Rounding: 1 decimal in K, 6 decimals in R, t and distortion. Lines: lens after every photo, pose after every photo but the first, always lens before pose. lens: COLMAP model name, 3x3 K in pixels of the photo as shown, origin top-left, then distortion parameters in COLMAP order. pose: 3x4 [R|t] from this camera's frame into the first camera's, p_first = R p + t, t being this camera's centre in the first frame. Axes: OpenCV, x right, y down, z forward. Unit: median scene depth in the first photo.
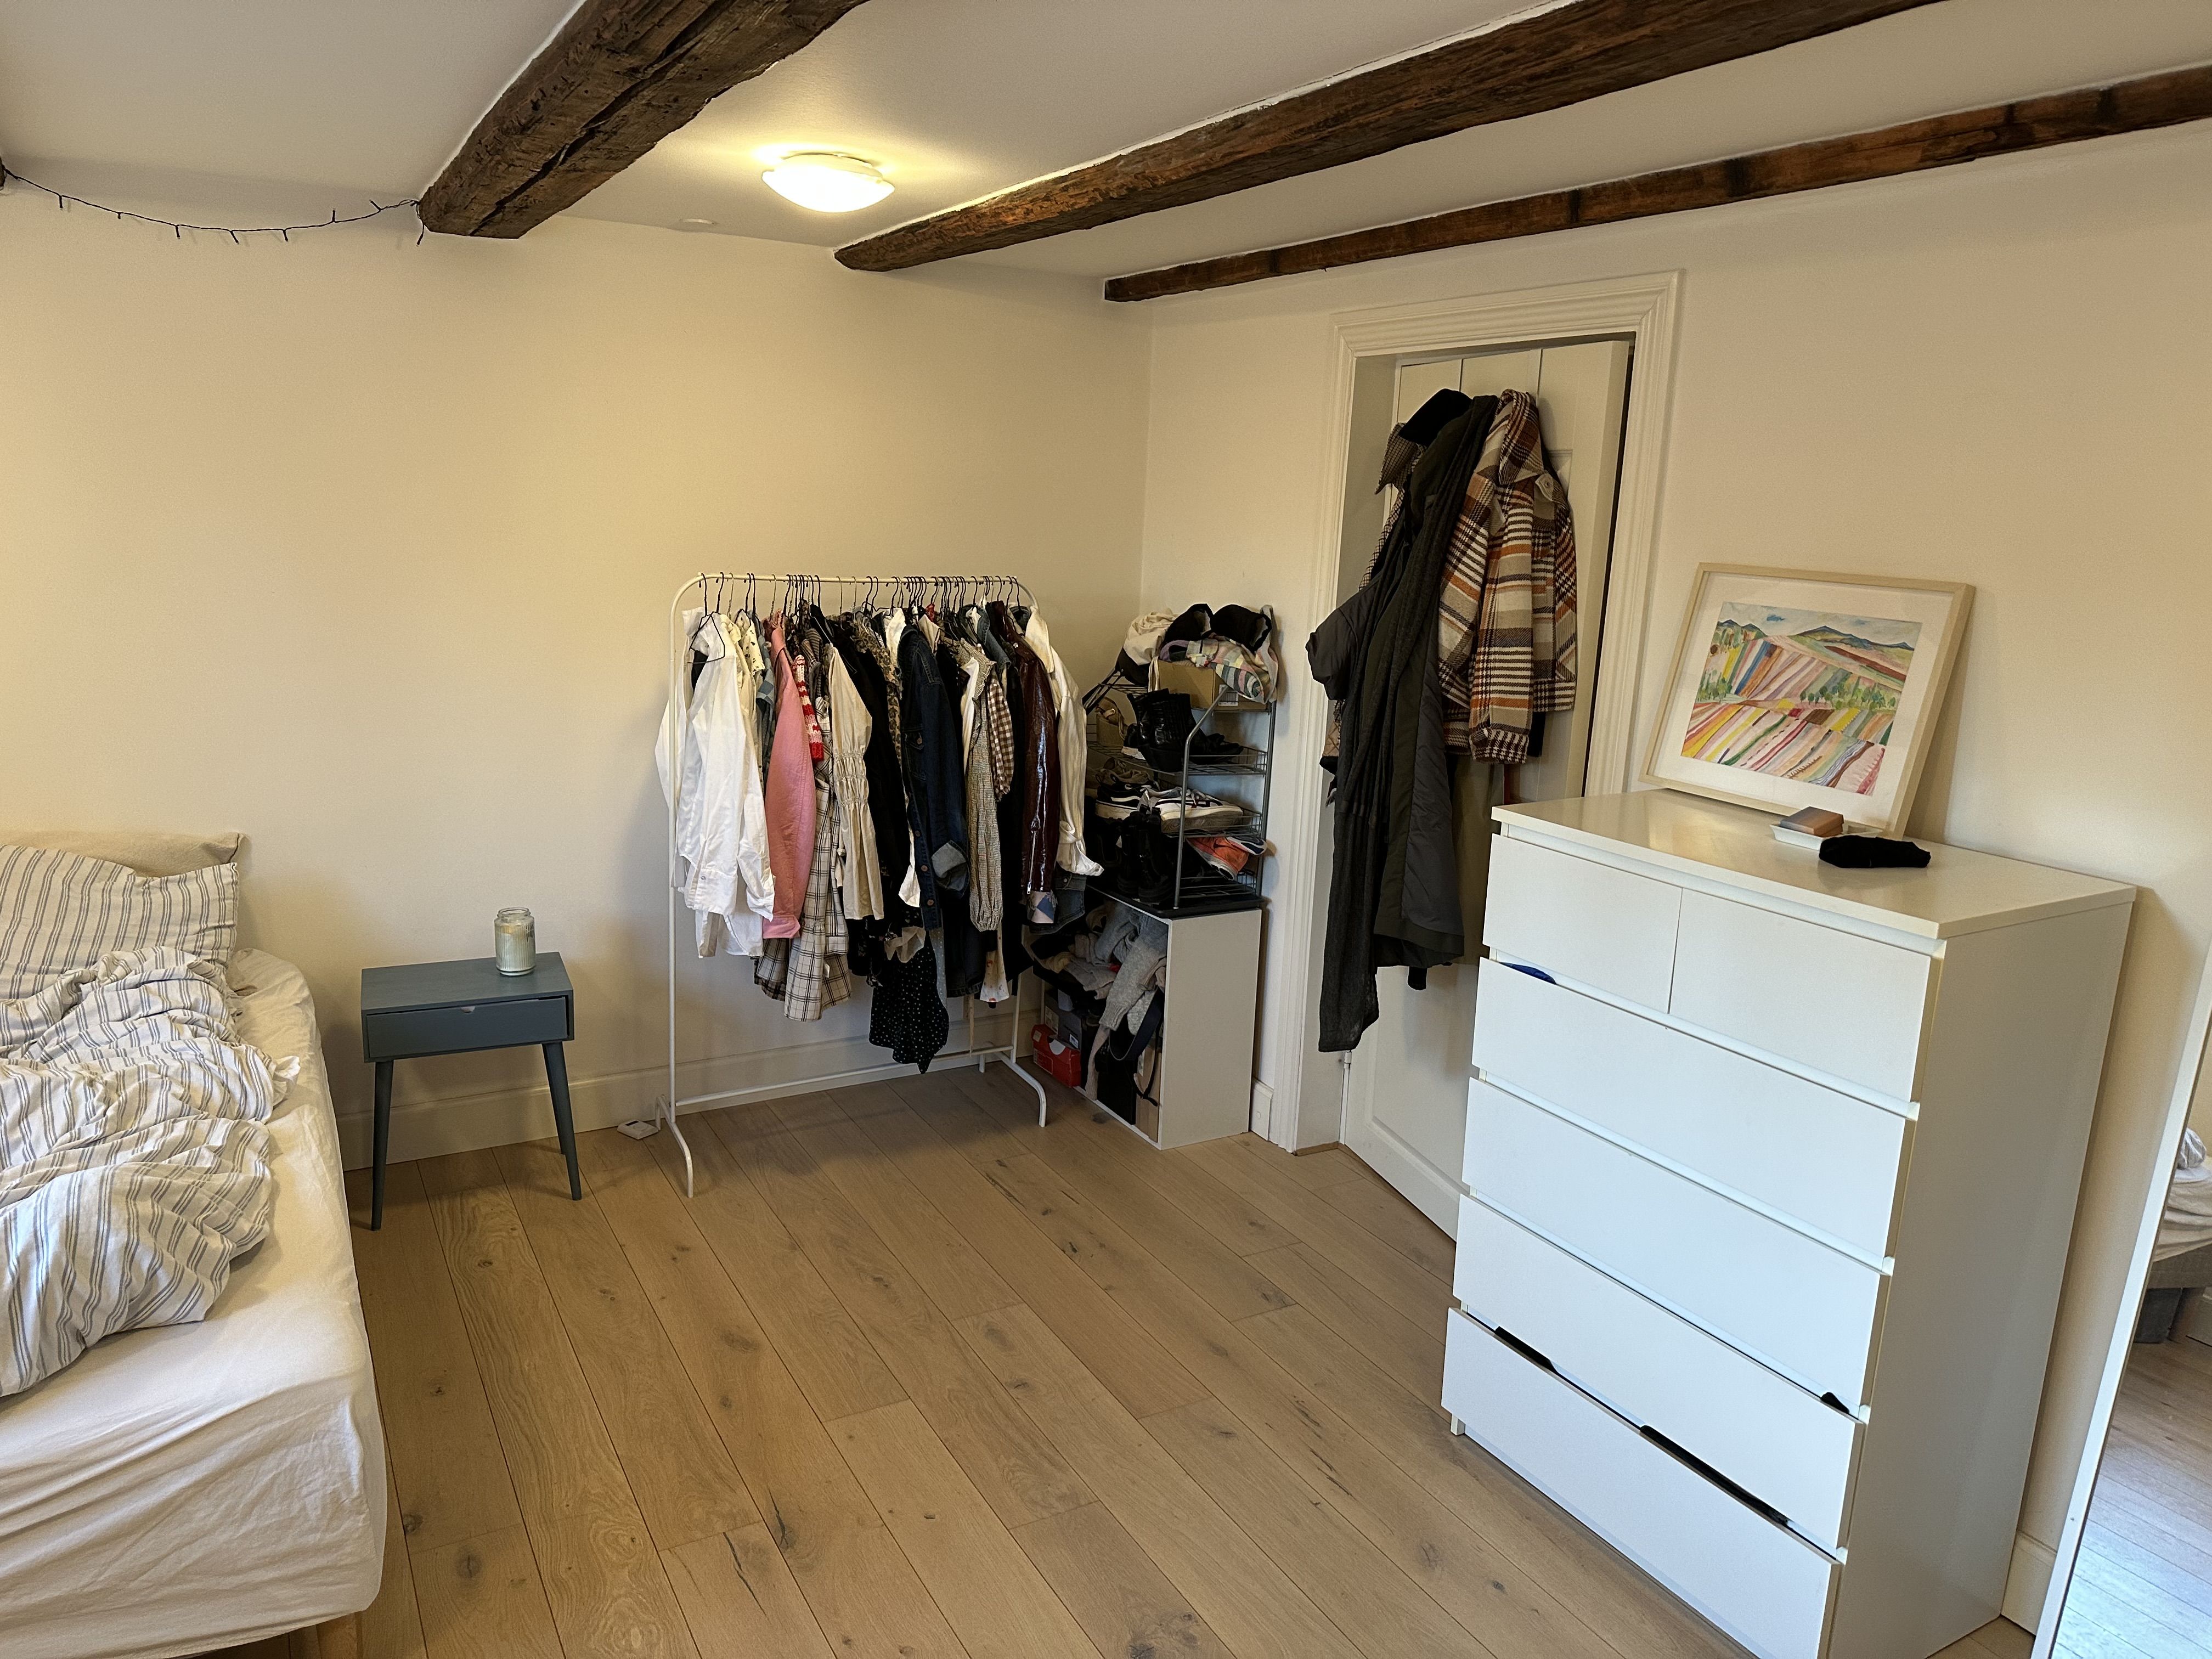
lens RADIAL K [[1553.5, 0, 1106.0], [0, 1553.5, 829.5], [0, 0, 1]] dist [0.002077, -0.001894]
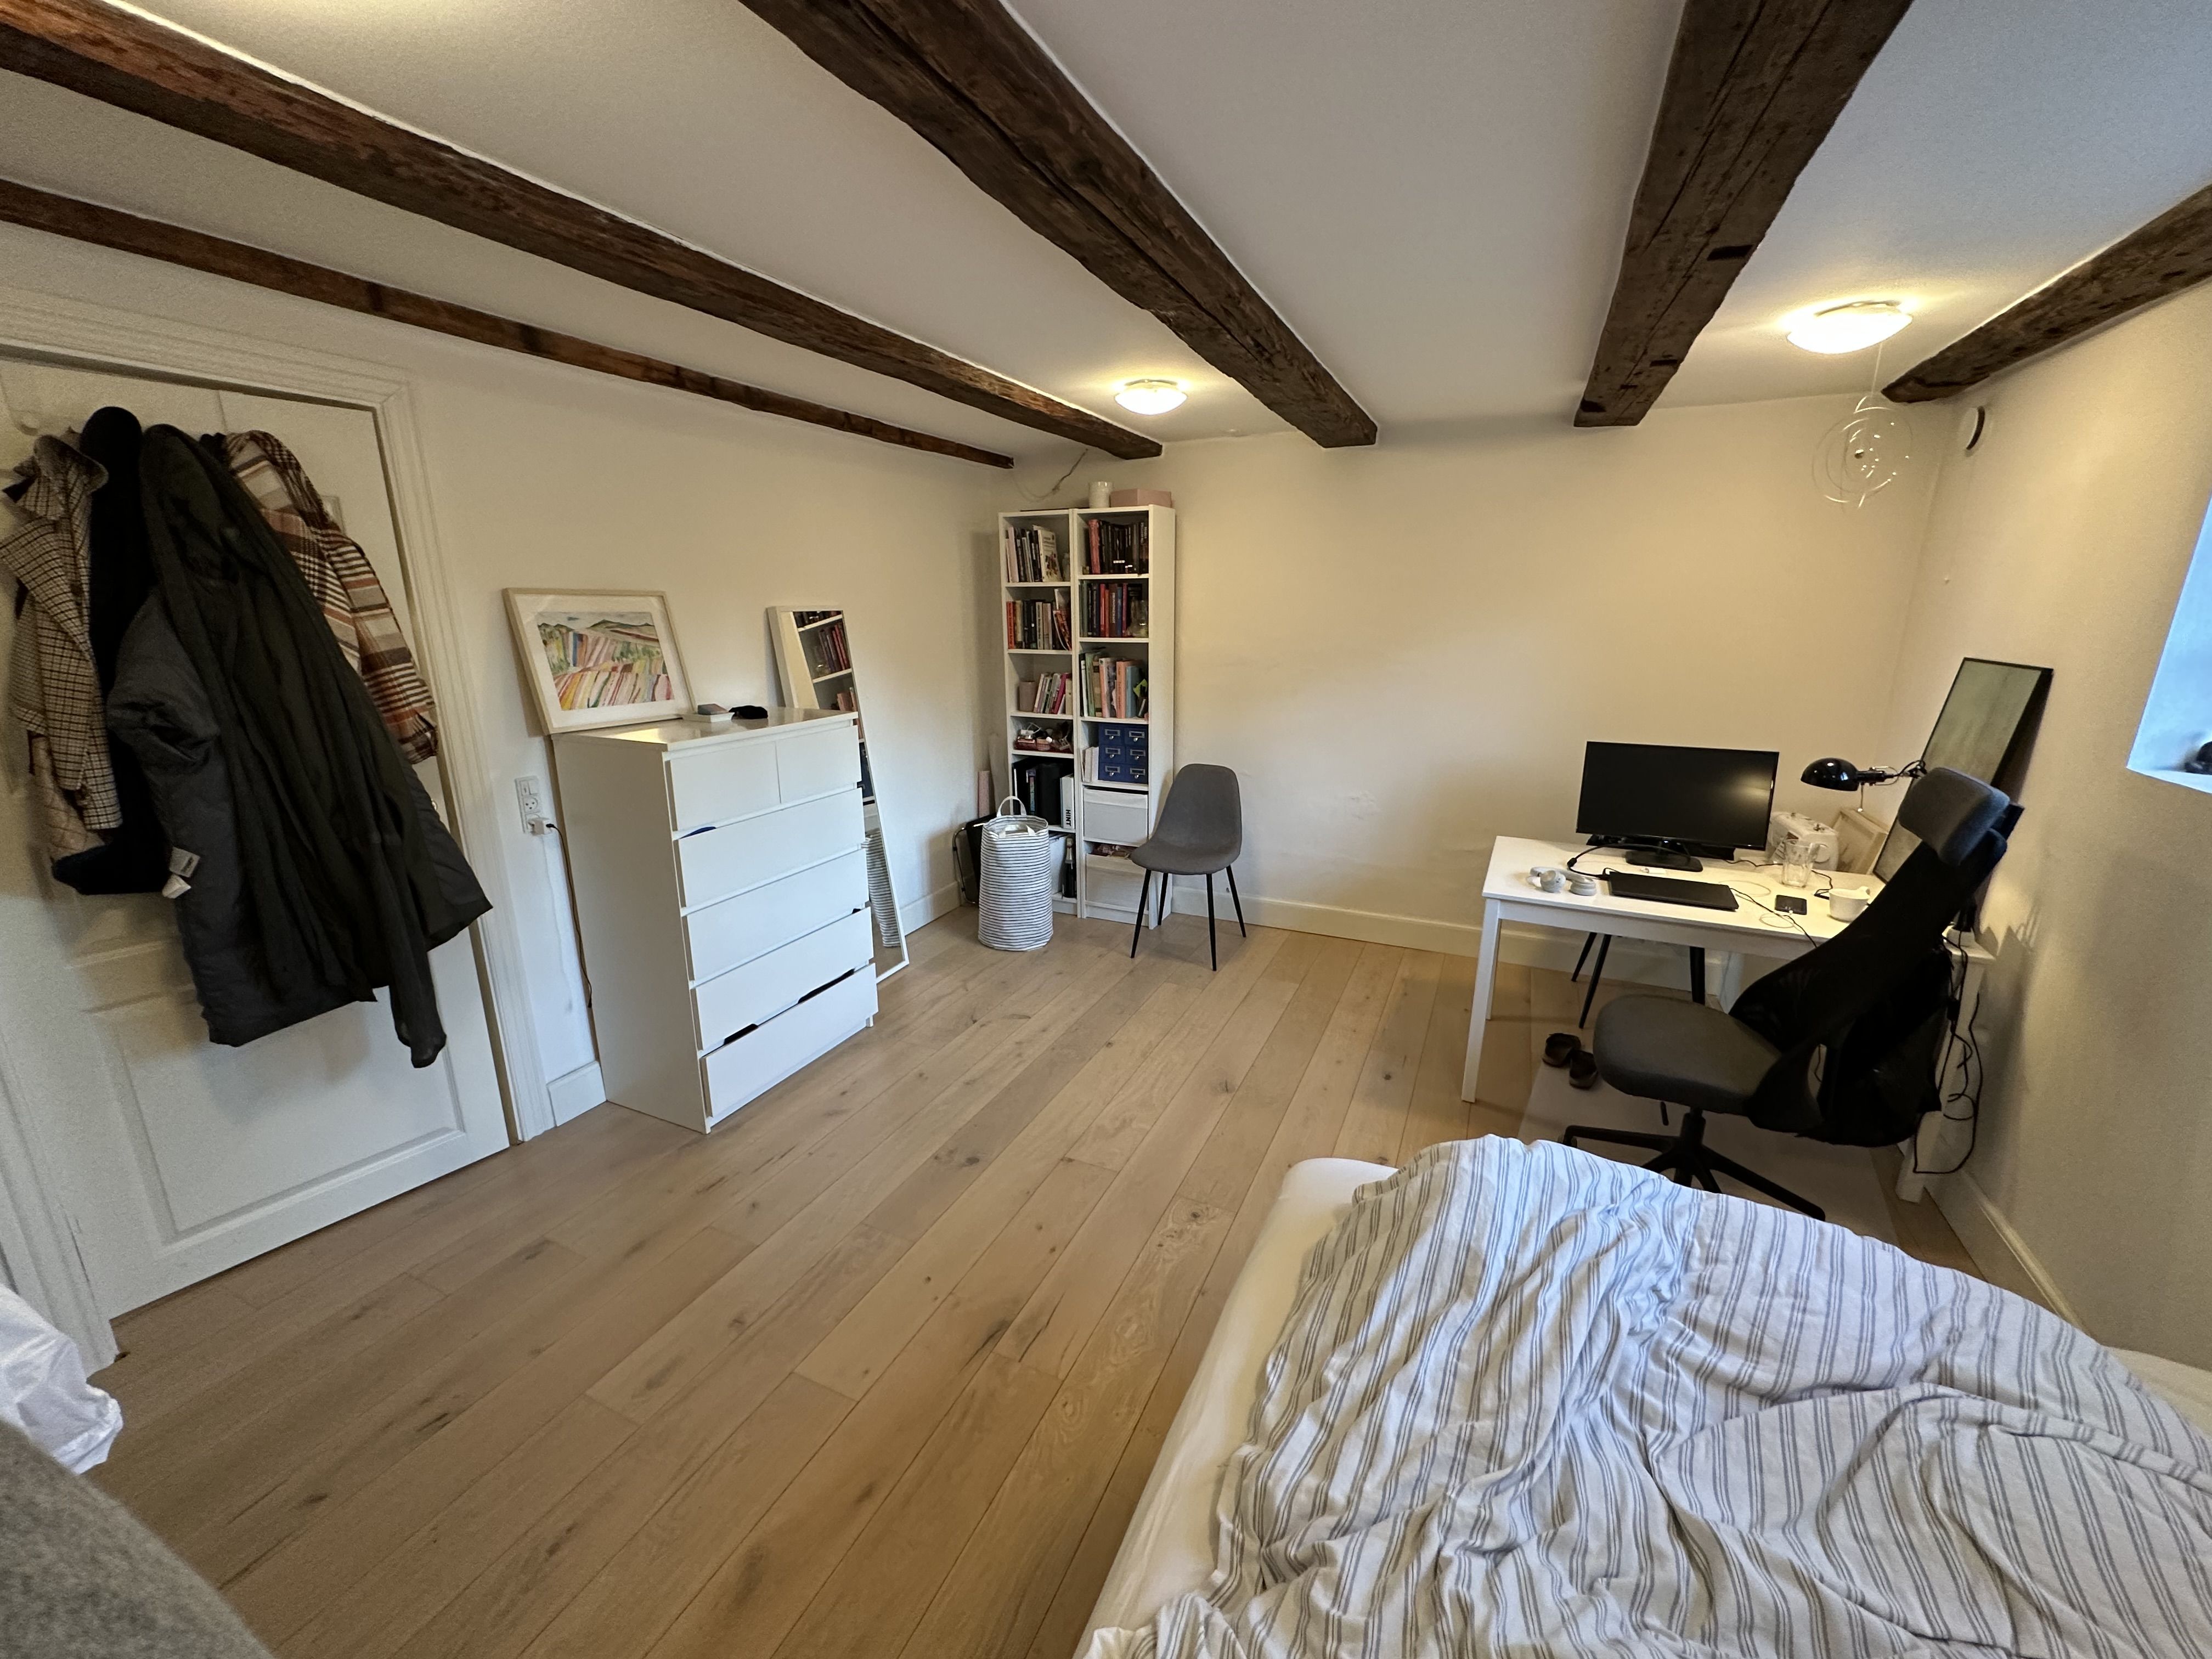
lens RADIAL K [[873.2, 0, 1106.0], [0, 873.2, 829.5], [0, 0, 1]] dist [0.001657, 0.000476]
pose [[-0.584918, -0.236485, 0.775852, -0.714164], [0.158331, 0.904859, 0.395174, -0.213794], [-0.795489, 0.353985, -0.491825, 1.092915]]
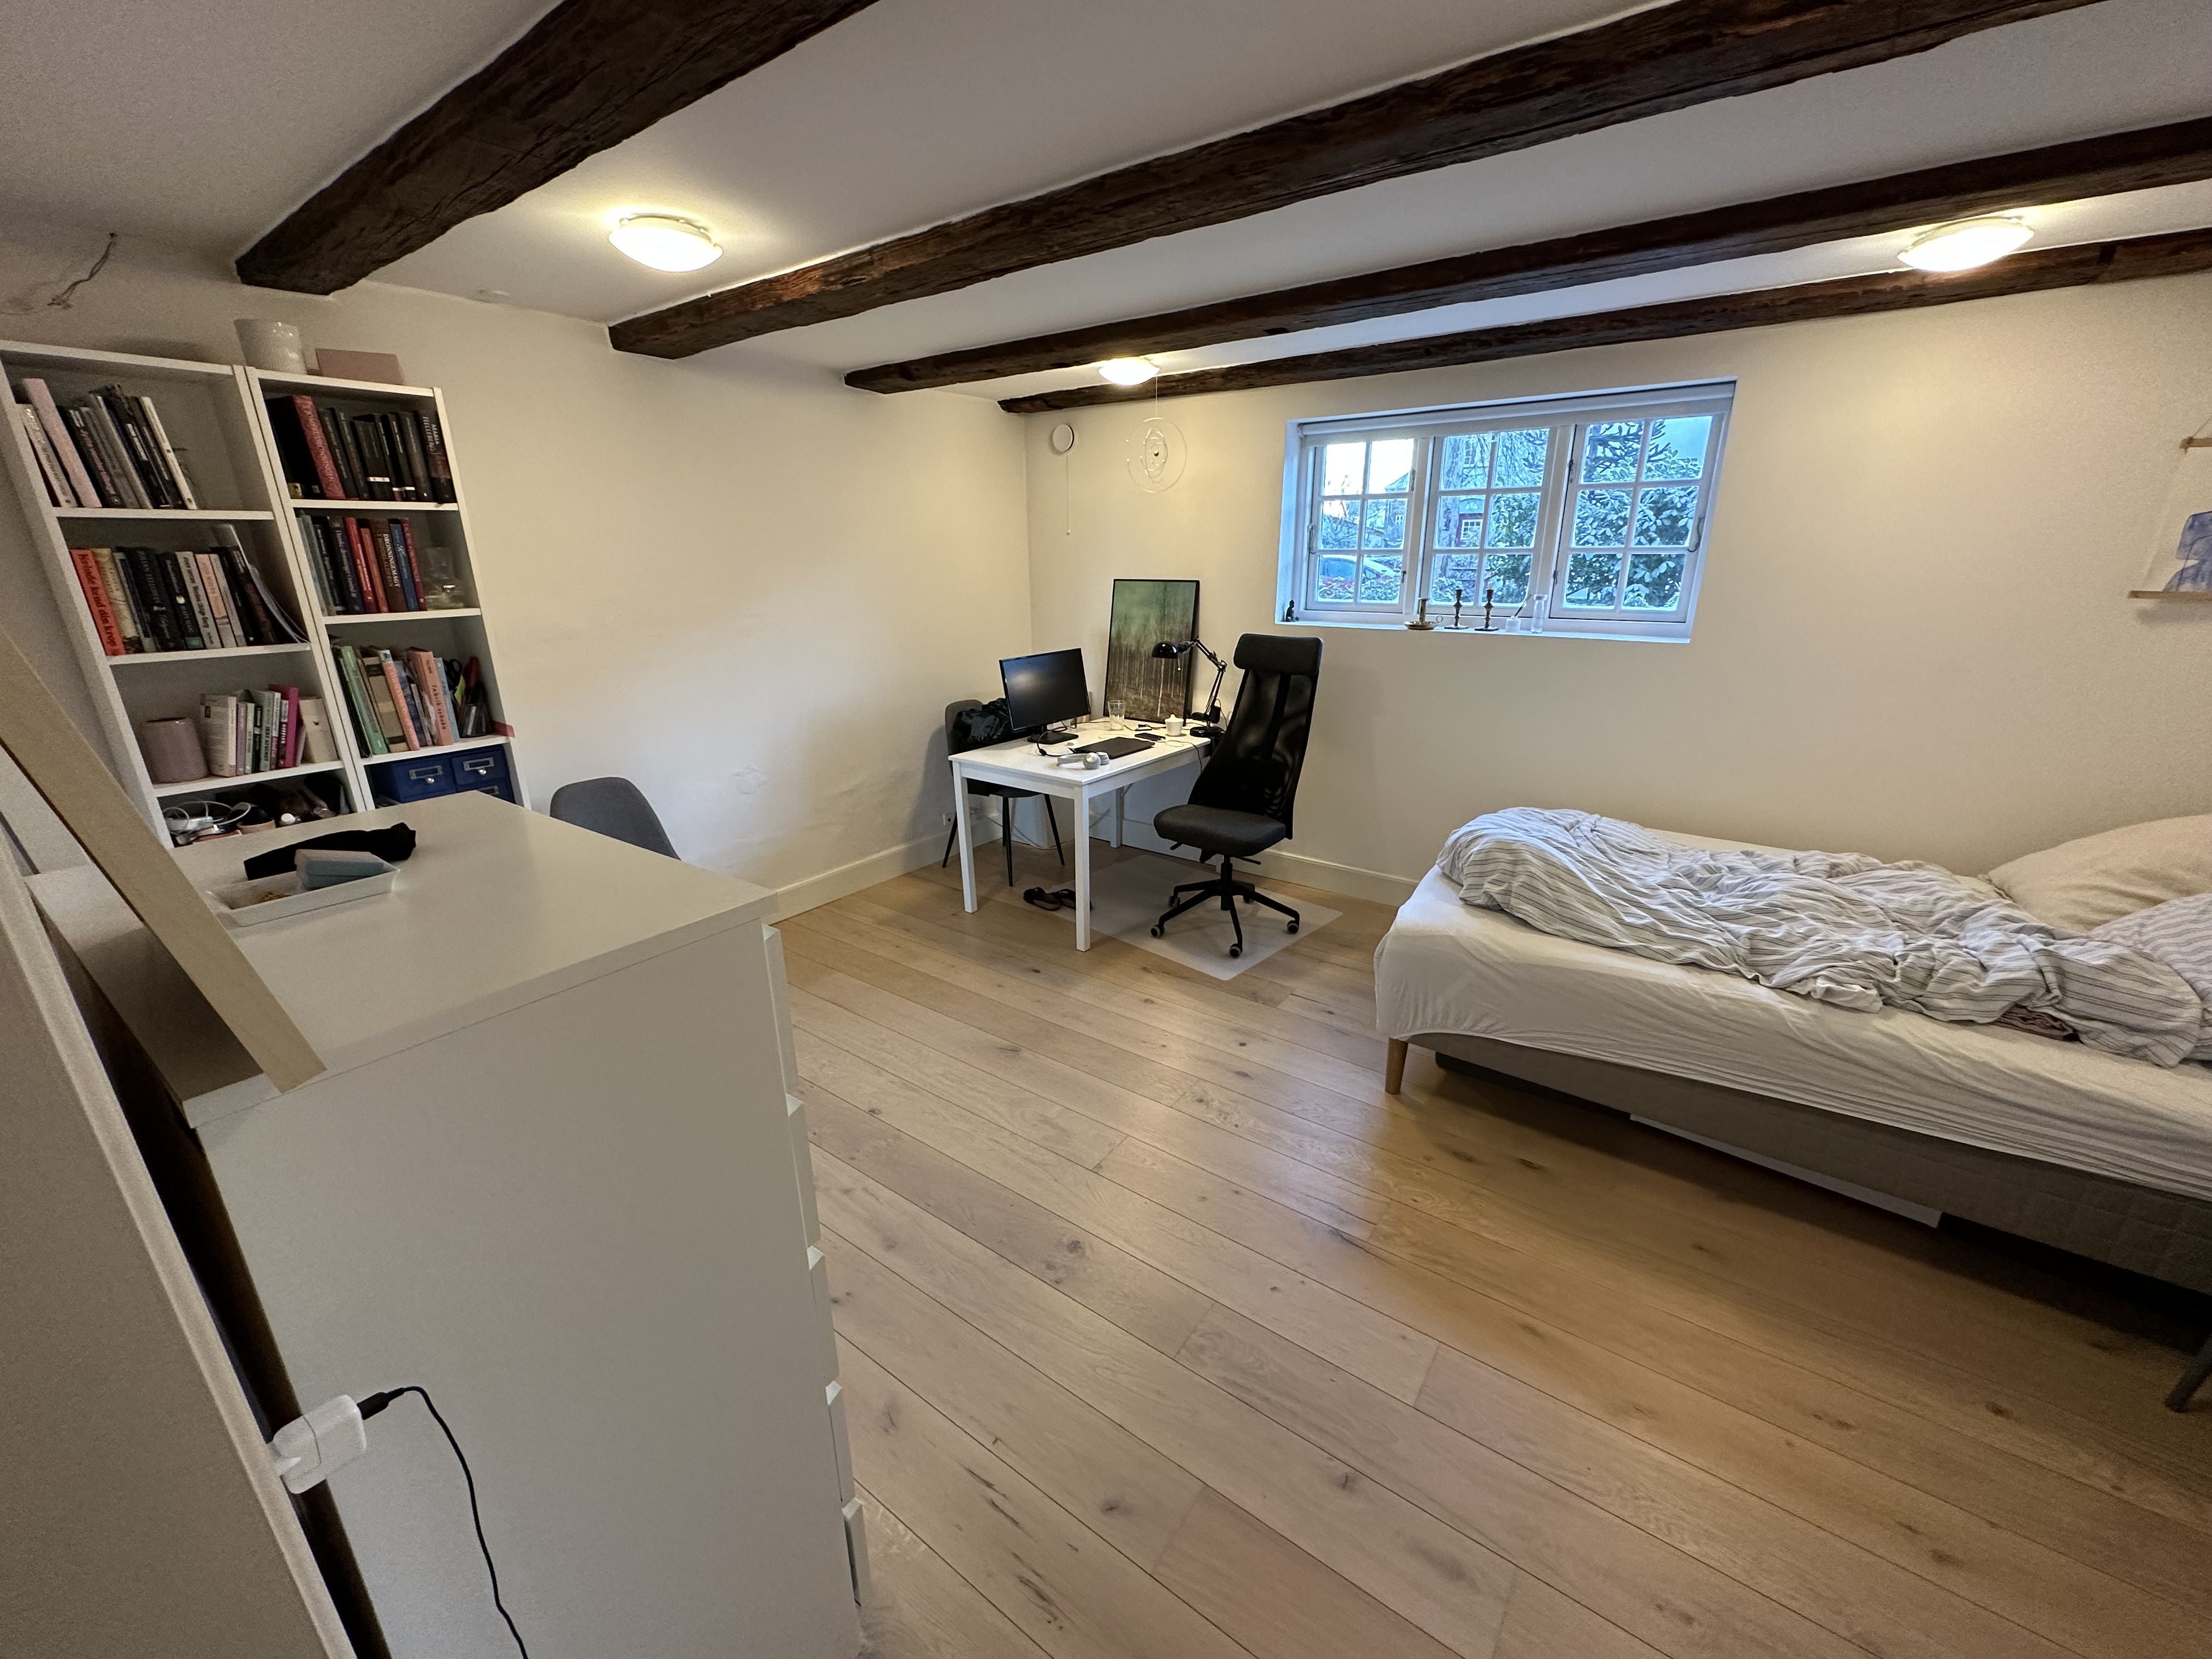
lens RADIAL K [[873.2, 0, 1106.0], [0, 873.2, 829.5], [0, 0, 1]] dist [0.001657, 0.000476]
pose [[-0.908535, 0.103206, -0.404862, 0.282614], [-0.111756, 0.873675, 0.473500, -0.221241], [0.402586, 0.475437, -0.782230, 1.307884]]
